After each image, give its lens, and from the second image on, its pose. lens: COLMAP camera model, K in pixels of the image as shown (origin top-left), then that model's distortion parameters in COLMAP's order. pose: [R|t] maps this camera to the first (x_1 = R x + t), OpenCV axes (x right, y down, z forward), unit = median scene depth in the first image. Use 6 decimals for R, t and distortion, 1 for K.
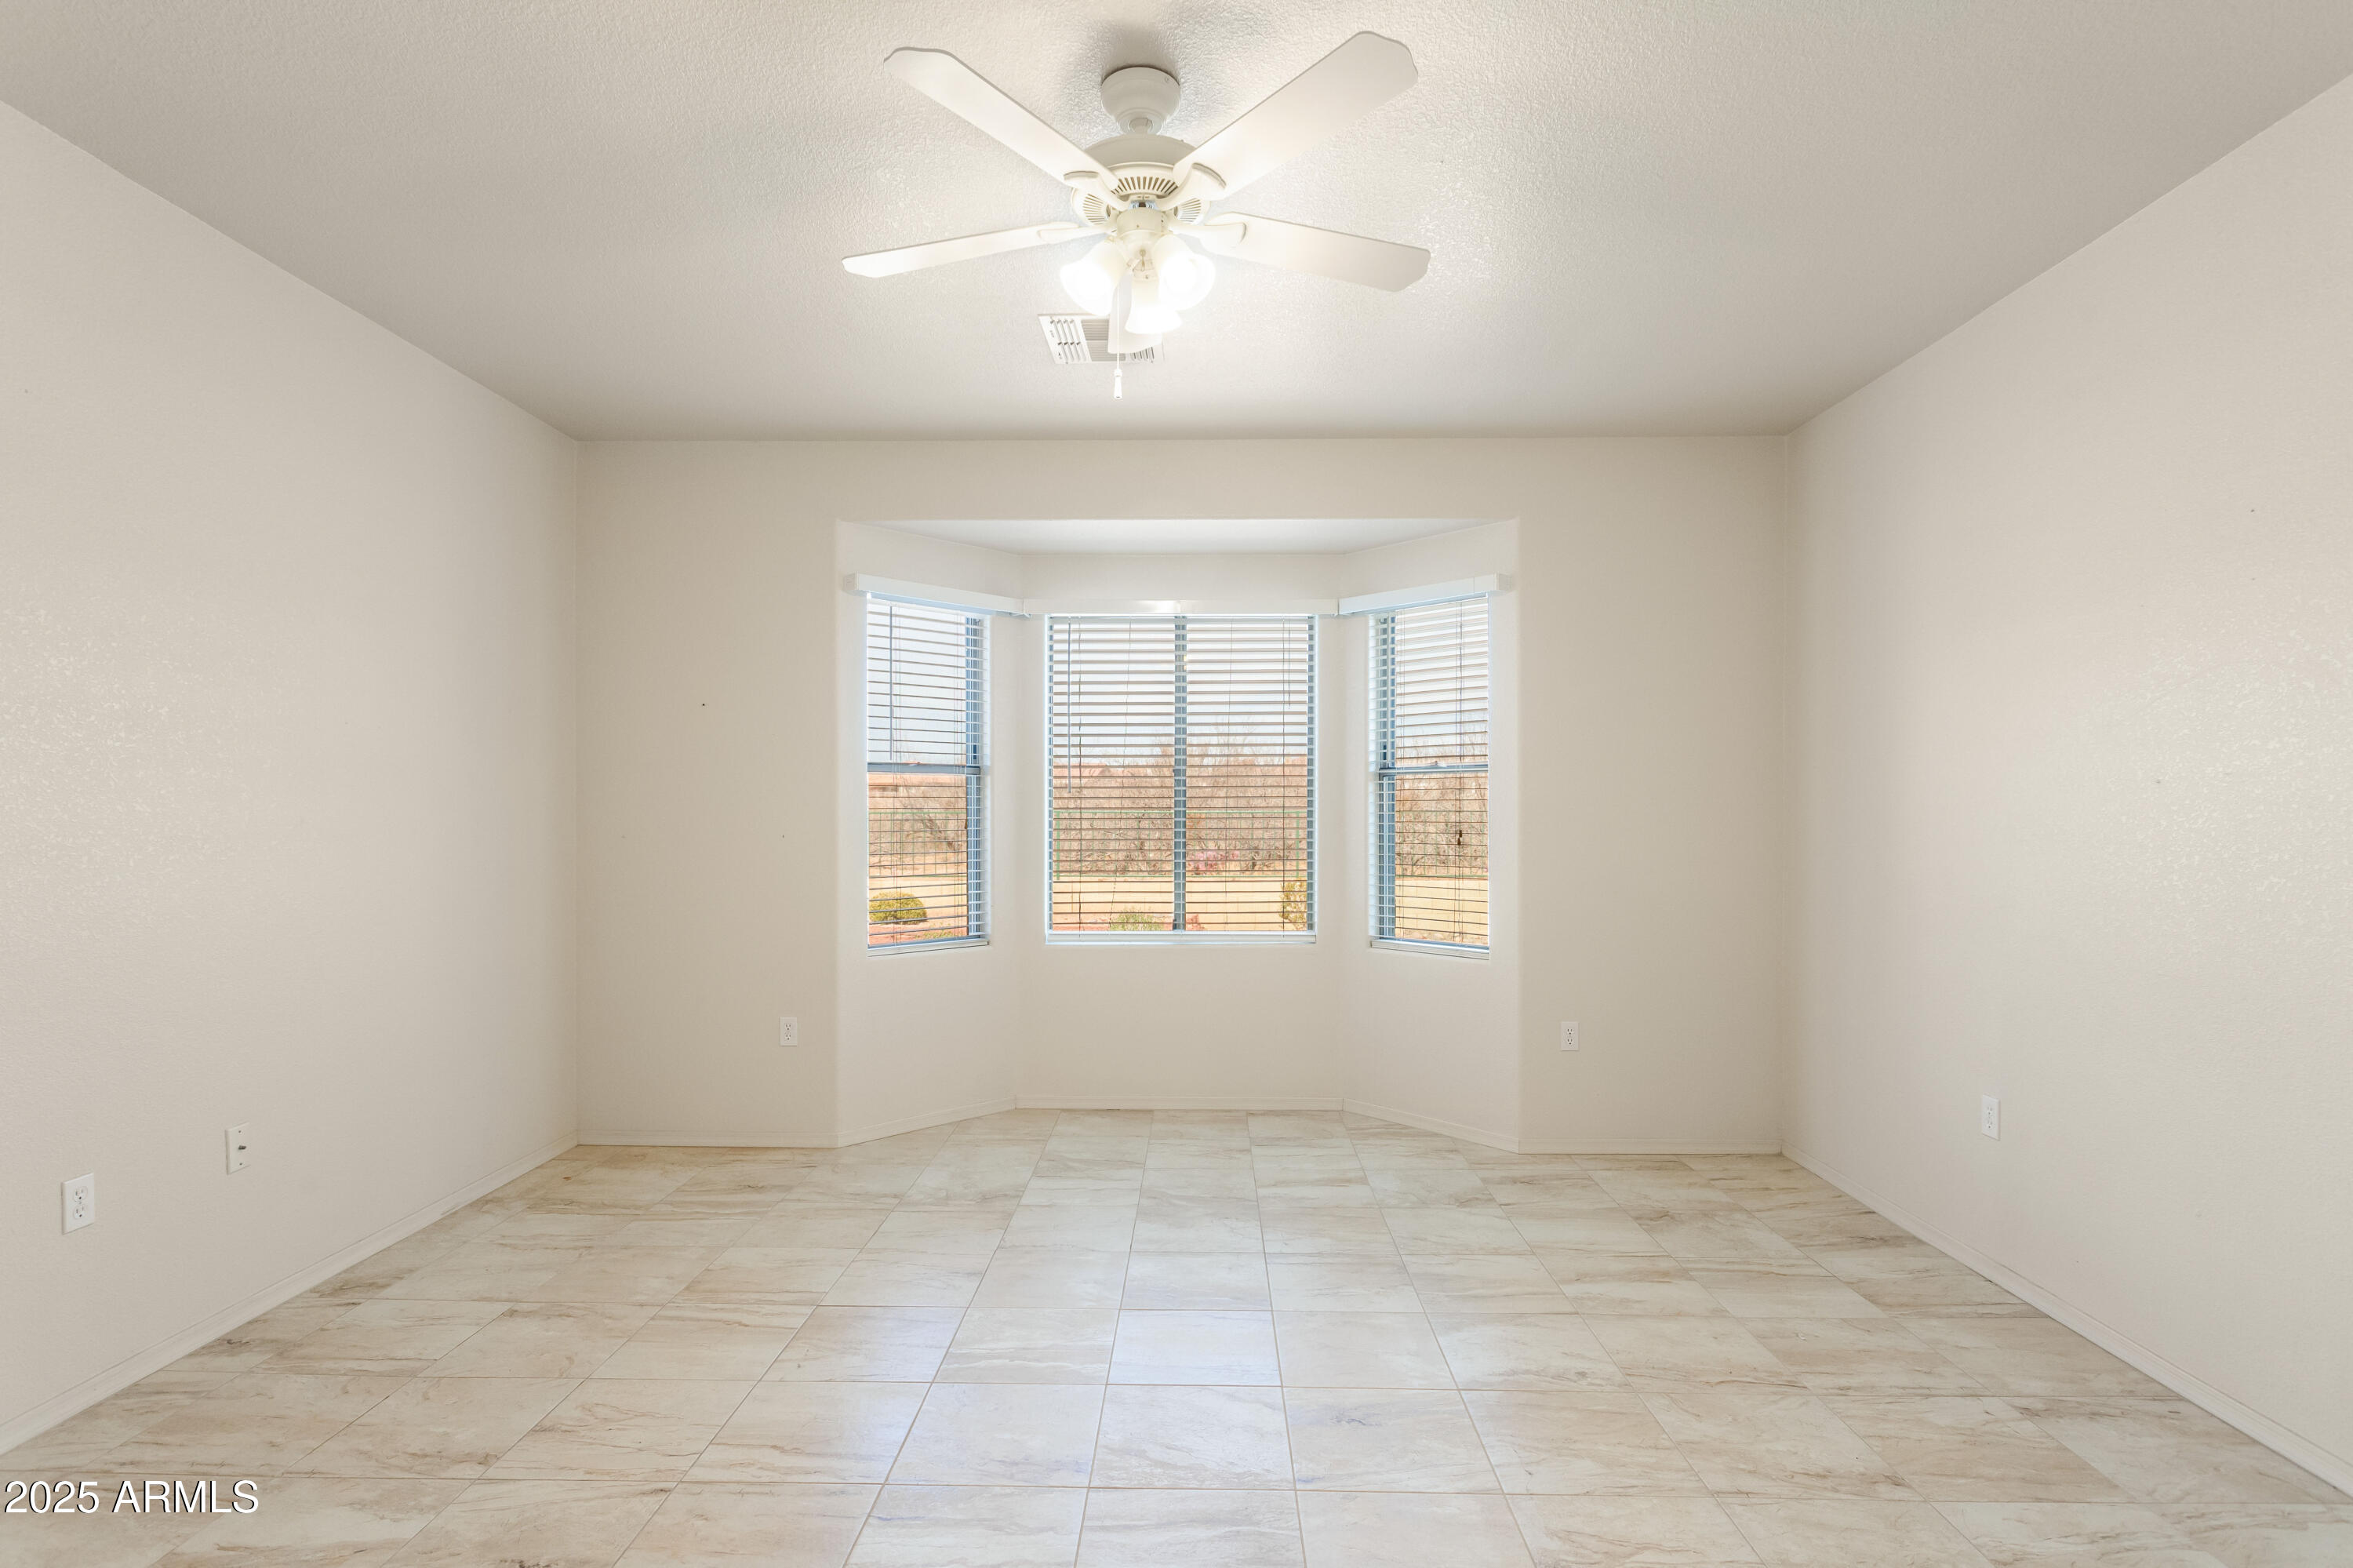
lens RADIAL K [[1158.2, 0, 1174.3], [0, 1158.2, 816.5], [0, 0, 1]] dist [0.001694, 0.000295]
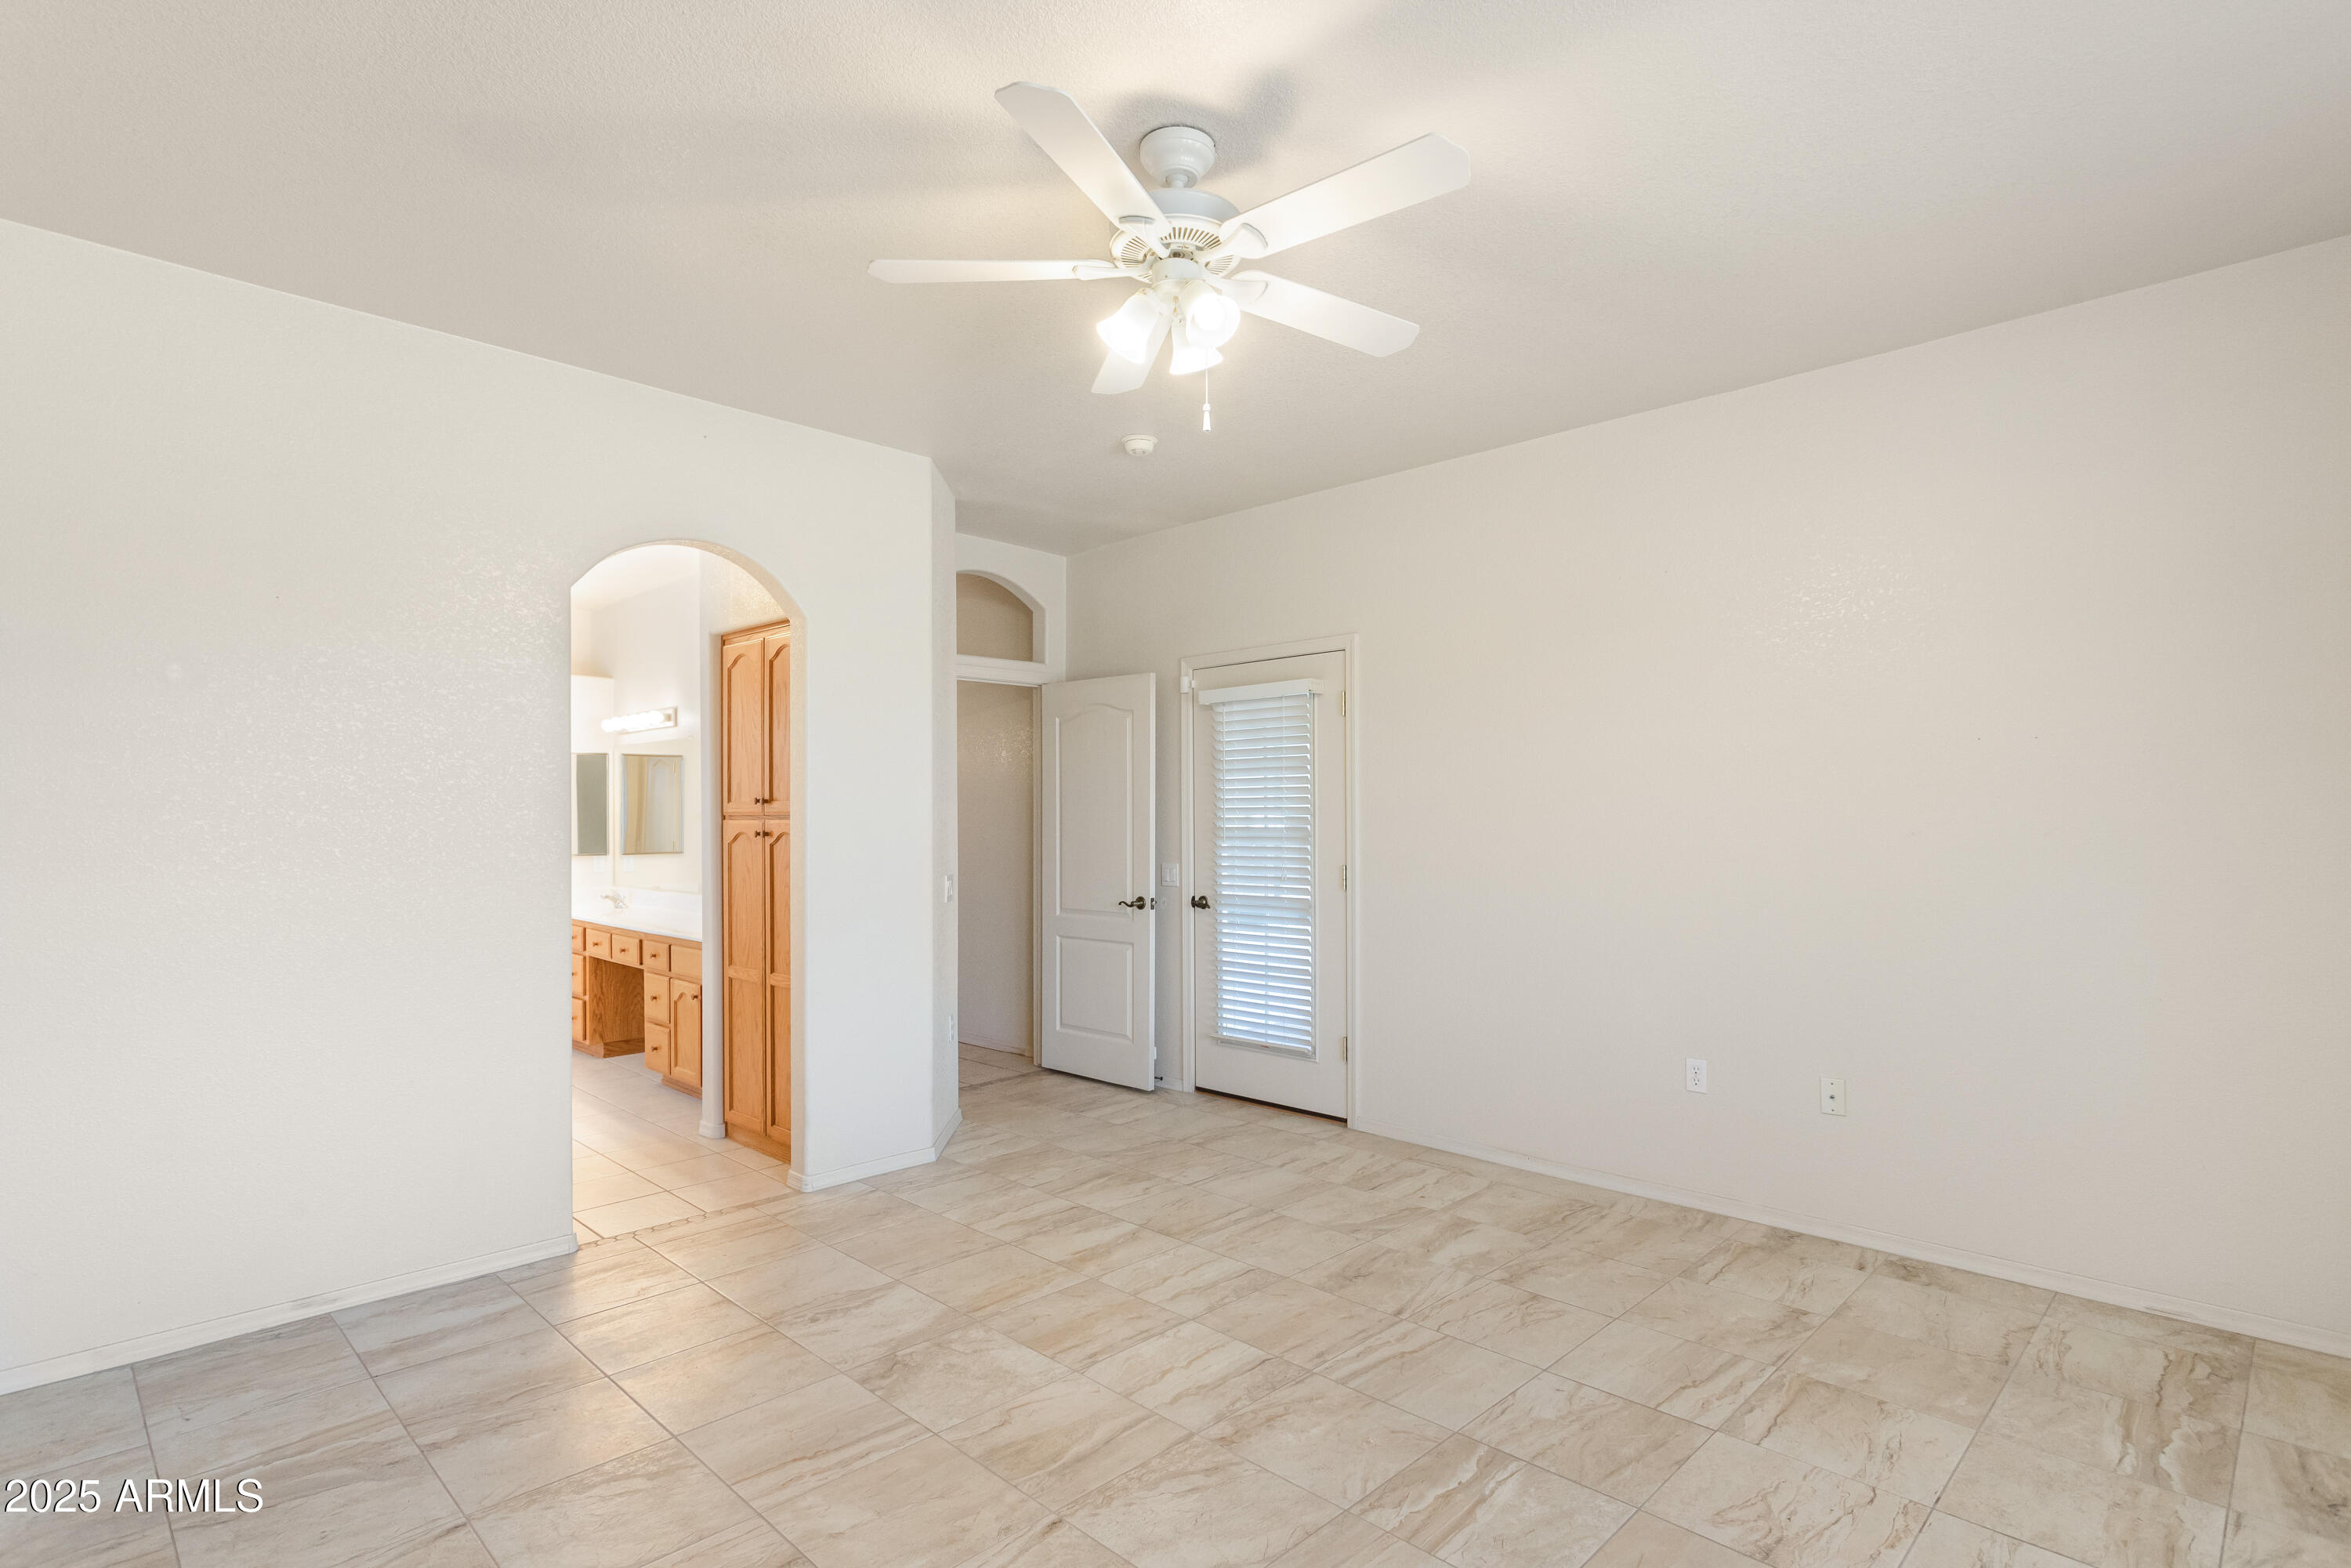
lens RADIAL K [[1157.1, 0, 1173.3], [0, 1157.1, 816.5], [0, 0, 1]] dist [0.001694, 0.000295]
pose [[-0.693029, -0.002644, -0.720905, 0.553963], [-0.000554, 0.999995, -0.003135, -0.009216], [0.720910, -0.001773, -0.693027, 1.302739]]
